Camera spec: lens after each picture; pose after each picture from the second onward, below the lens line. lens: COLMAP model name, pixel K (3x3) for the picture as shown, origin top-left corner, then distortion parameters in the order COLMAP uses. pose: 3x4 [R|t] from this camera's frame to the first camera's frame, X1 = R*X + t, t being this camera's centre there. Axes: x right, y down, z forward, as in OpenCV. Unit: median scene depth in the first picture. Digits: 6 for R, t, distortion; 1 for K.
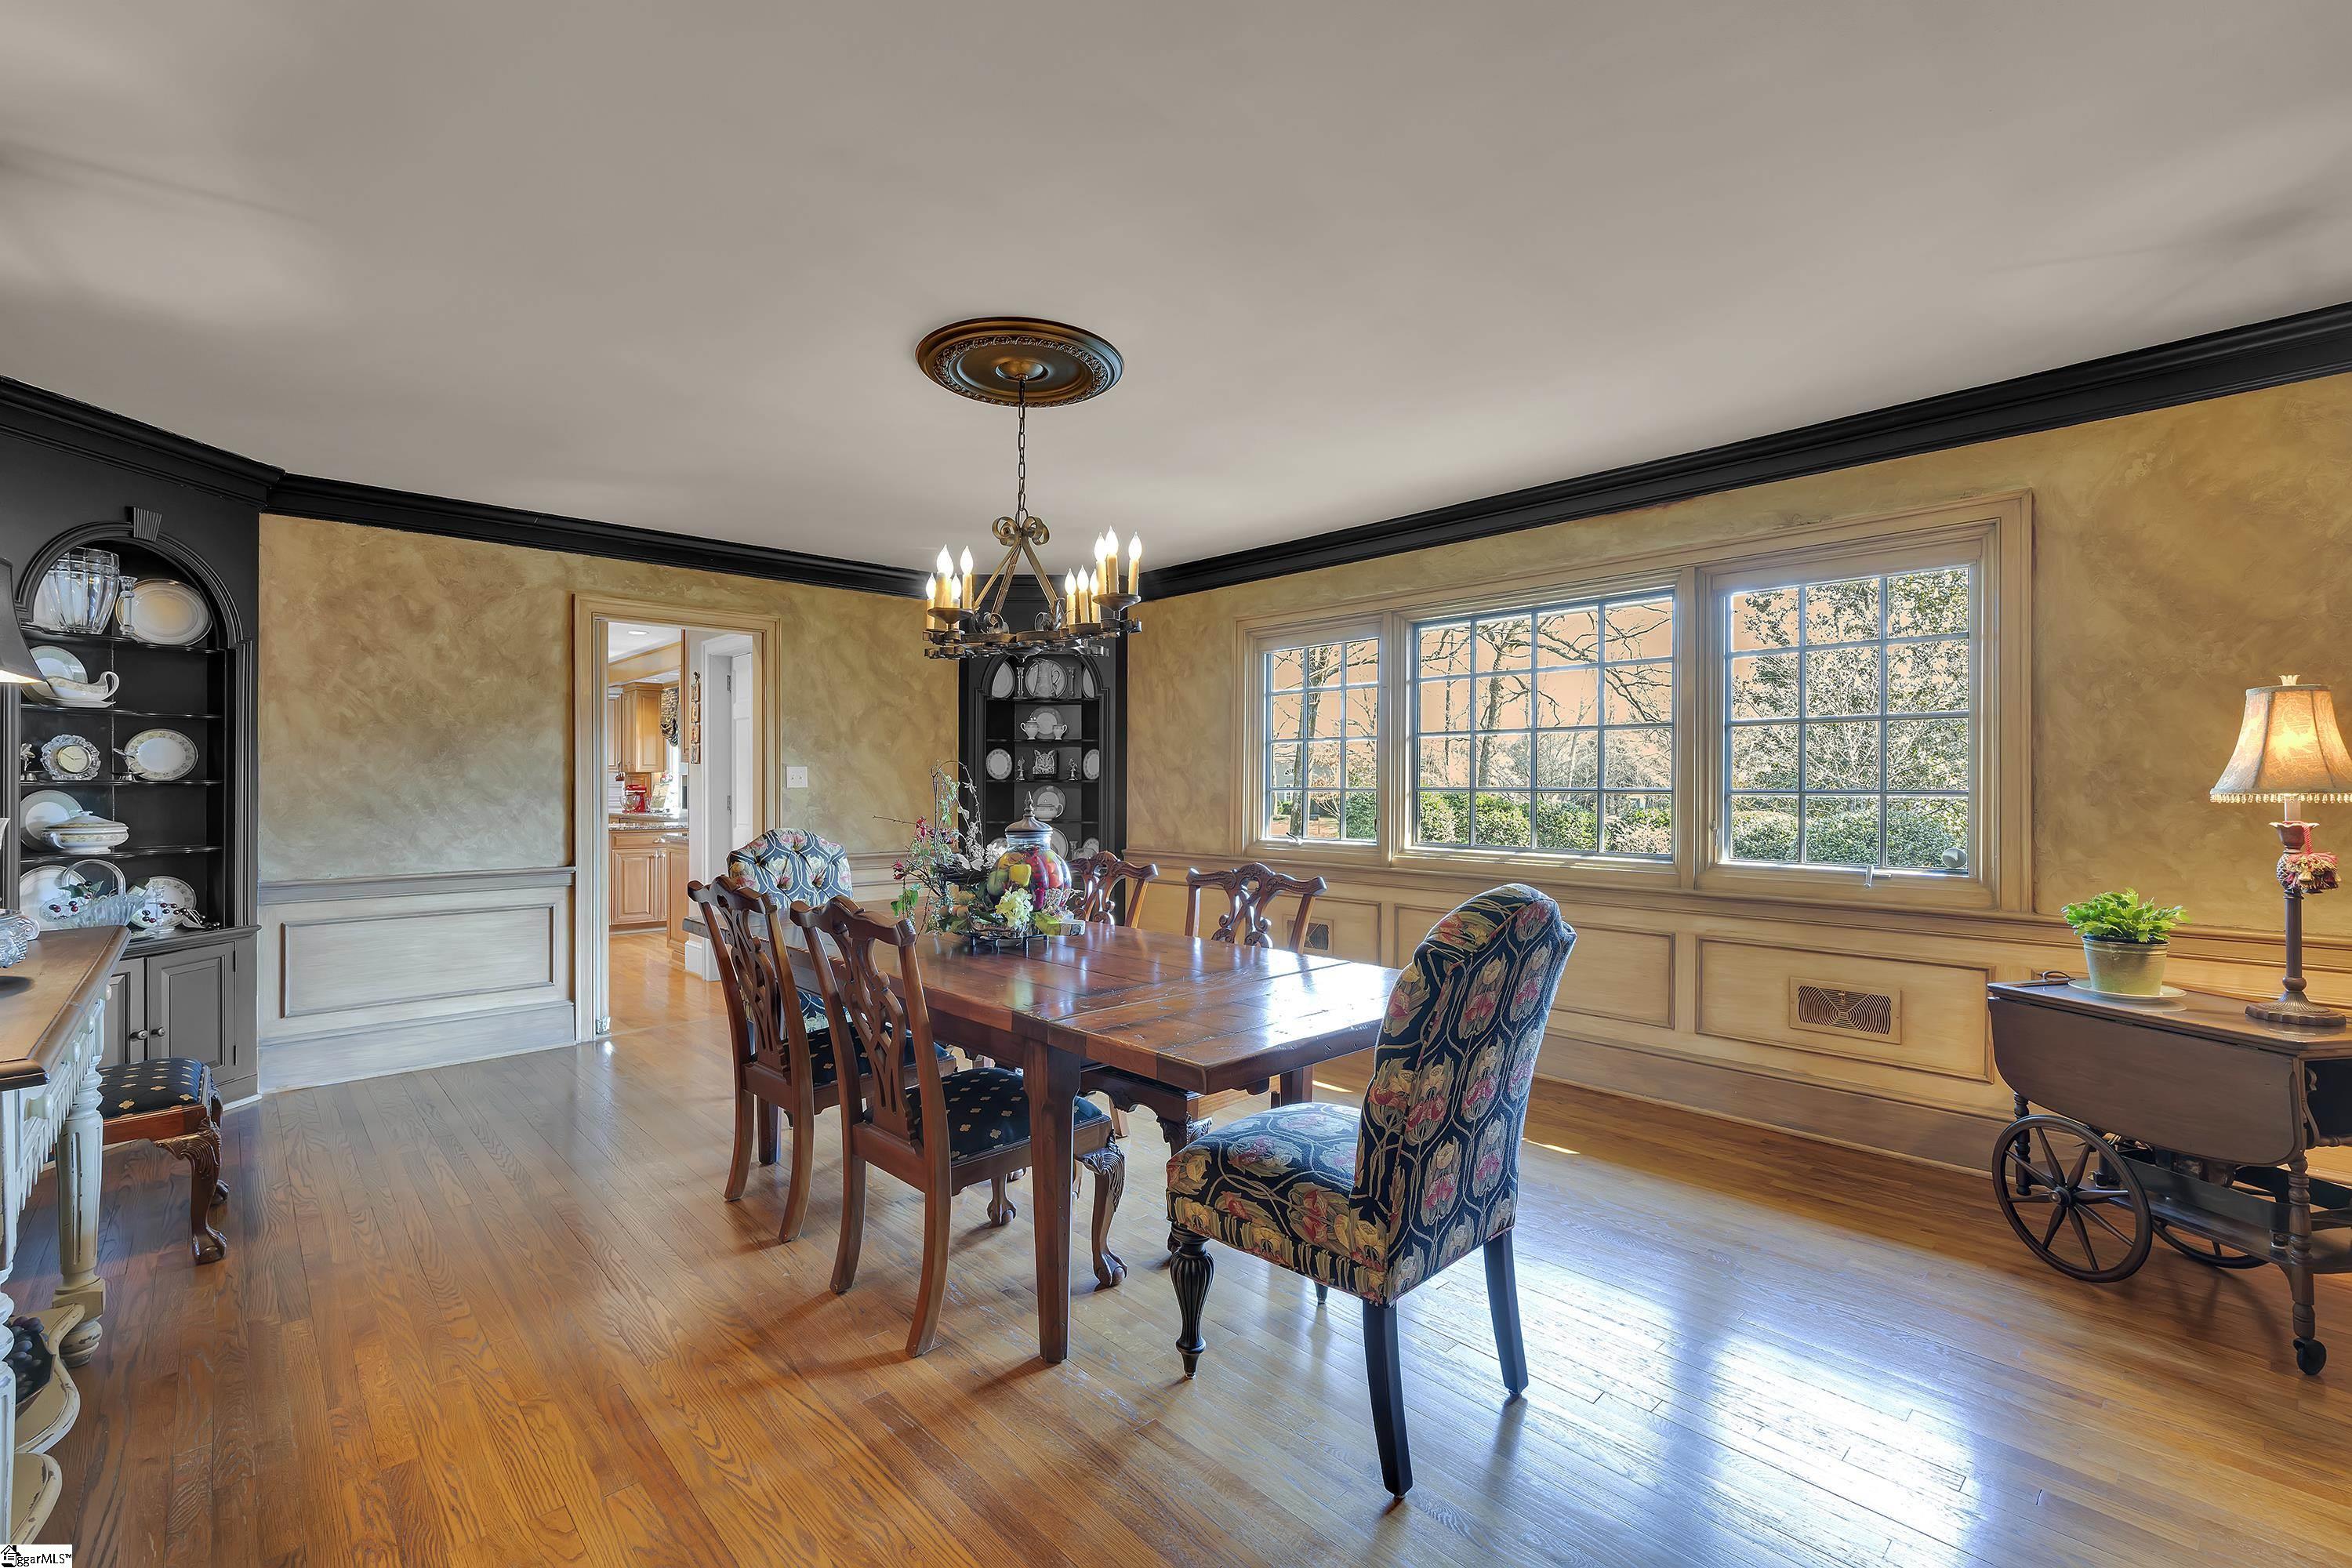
lens RADIAL K [[1051.2, 0, 1161.6], [0, 1051.2, 783.5], [0, 0, 1]] dist [-0.007432, 0.002021]
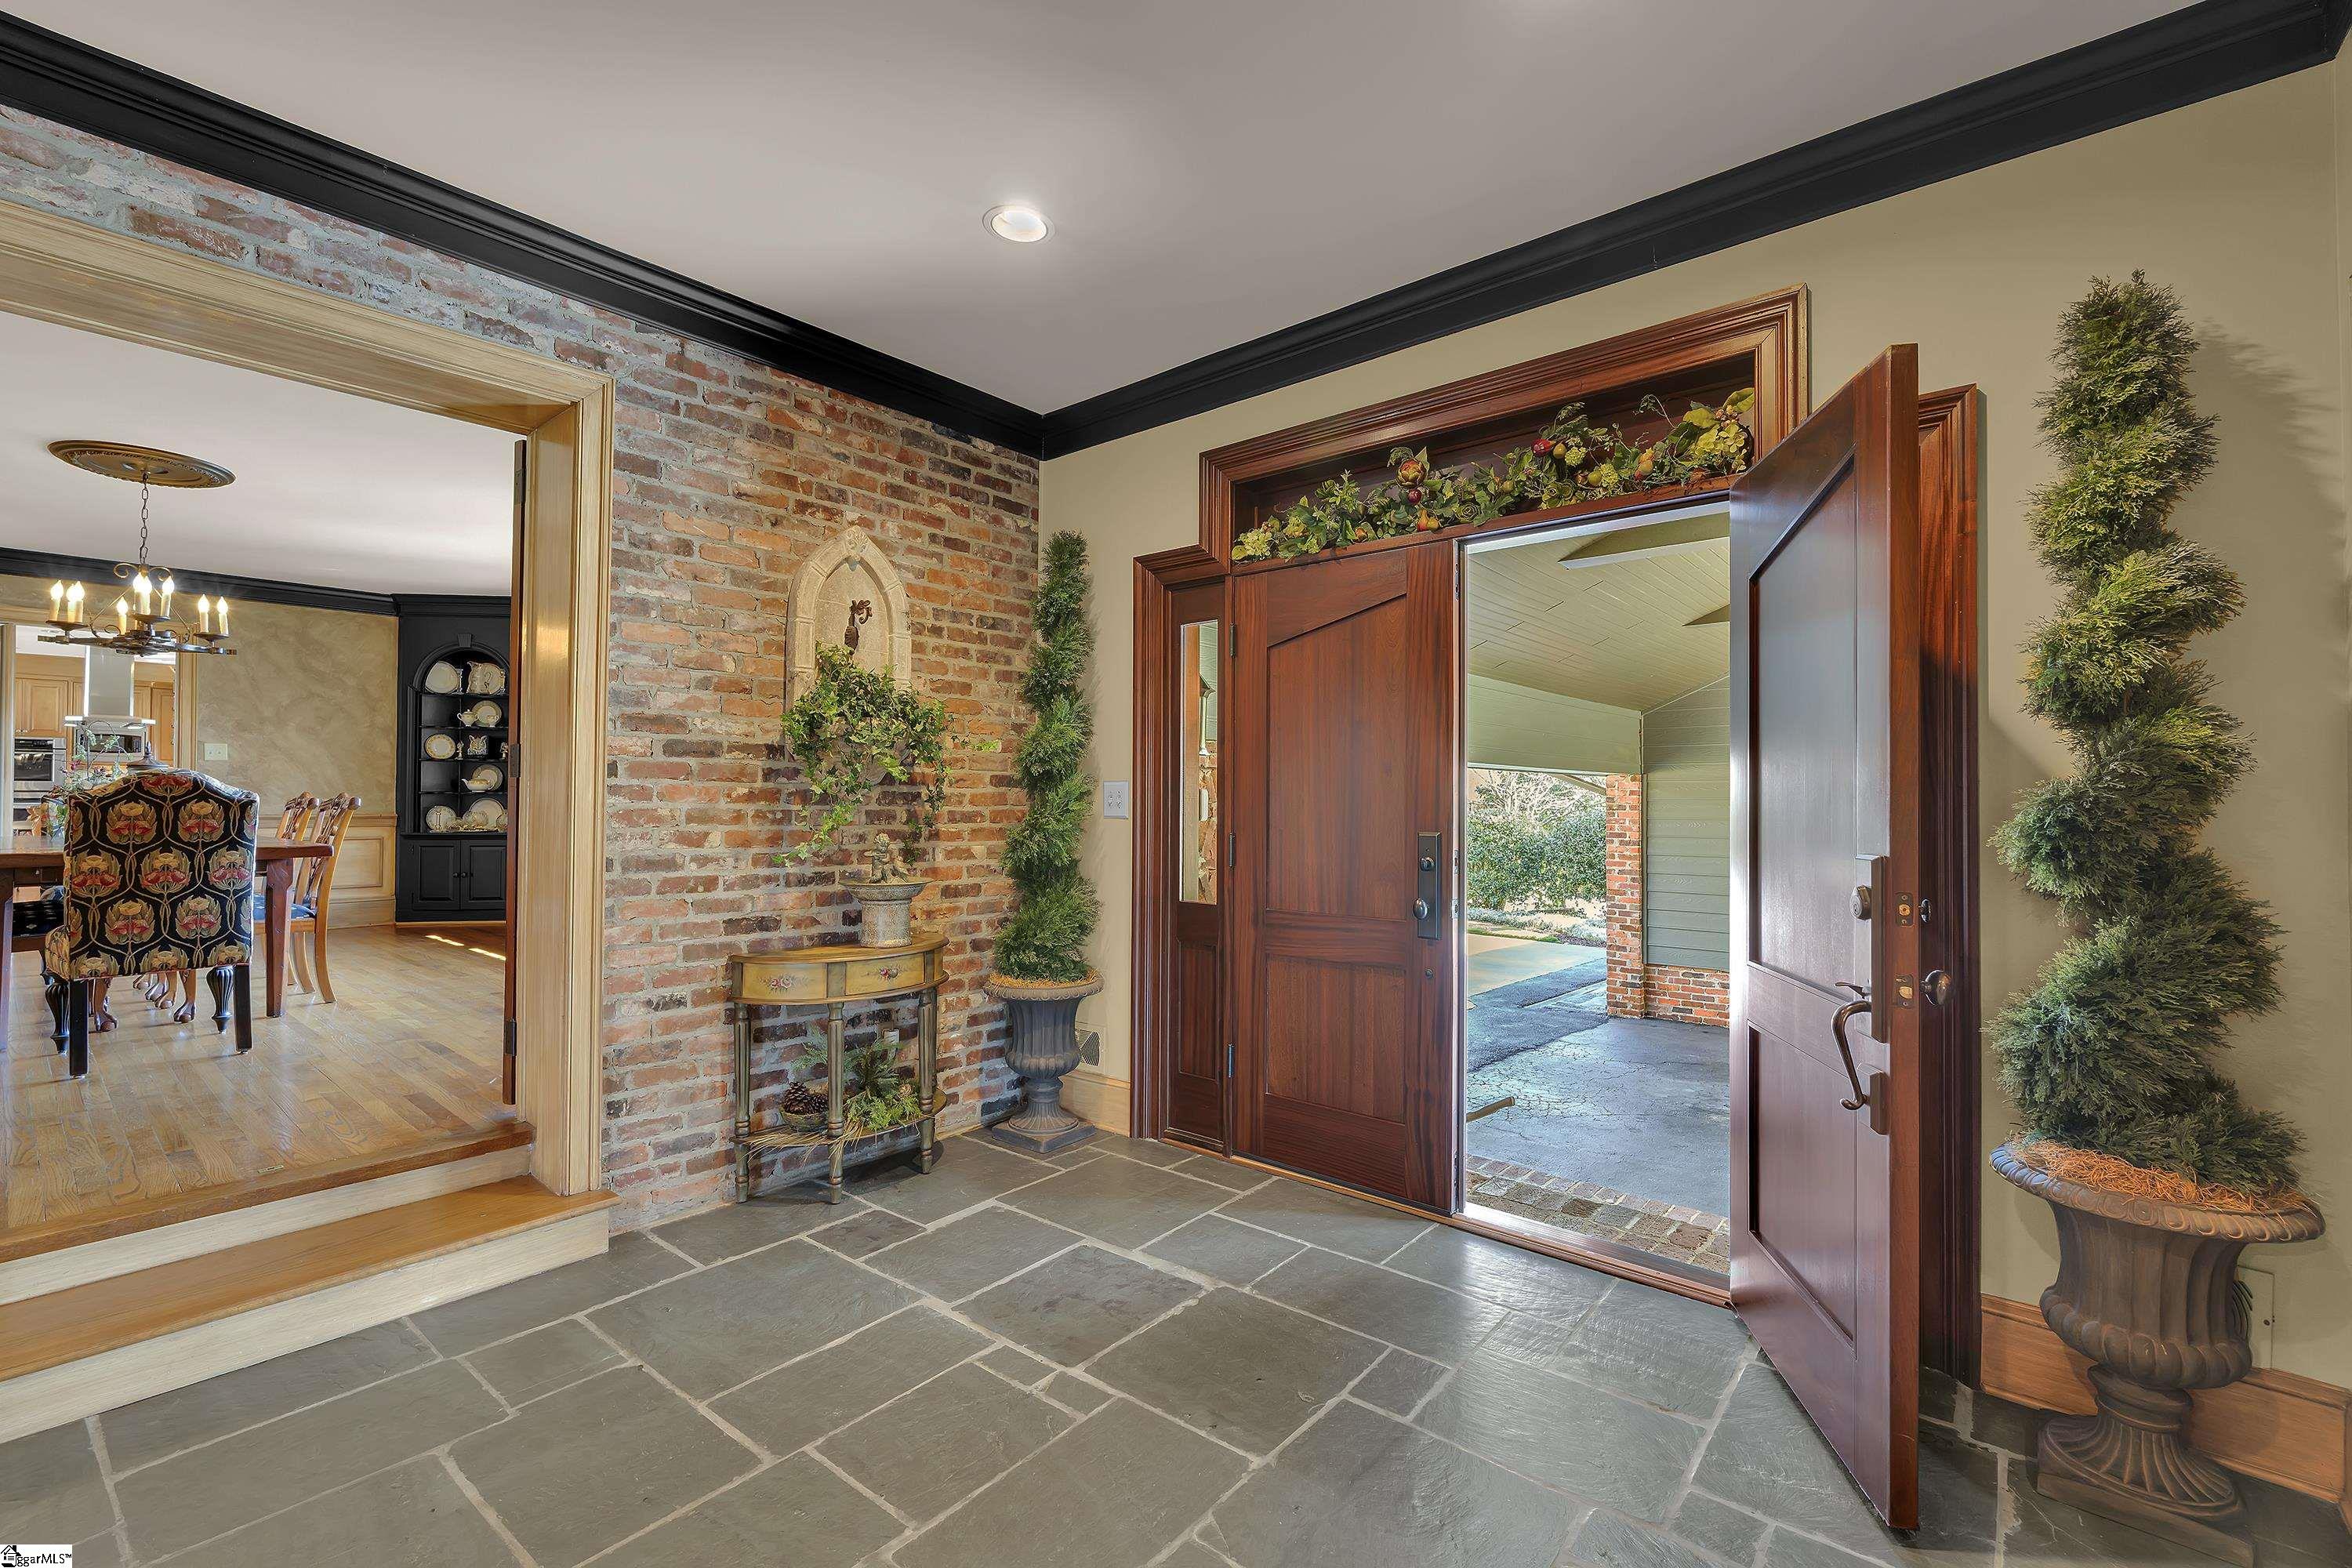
lens RADIAL K [[1016.7, 0, 1165.5], [0, 1016.7, 789.2], [0, 0, 1]] dist [-0.003378, -0.000166]
pose [[0.991246, 0.001250, 0.132025, 0.722048], [0.000057, 0.999951, -0.009895, 0.059103], [-0.132031, 0.009816, 0.991197, -0.411986]]
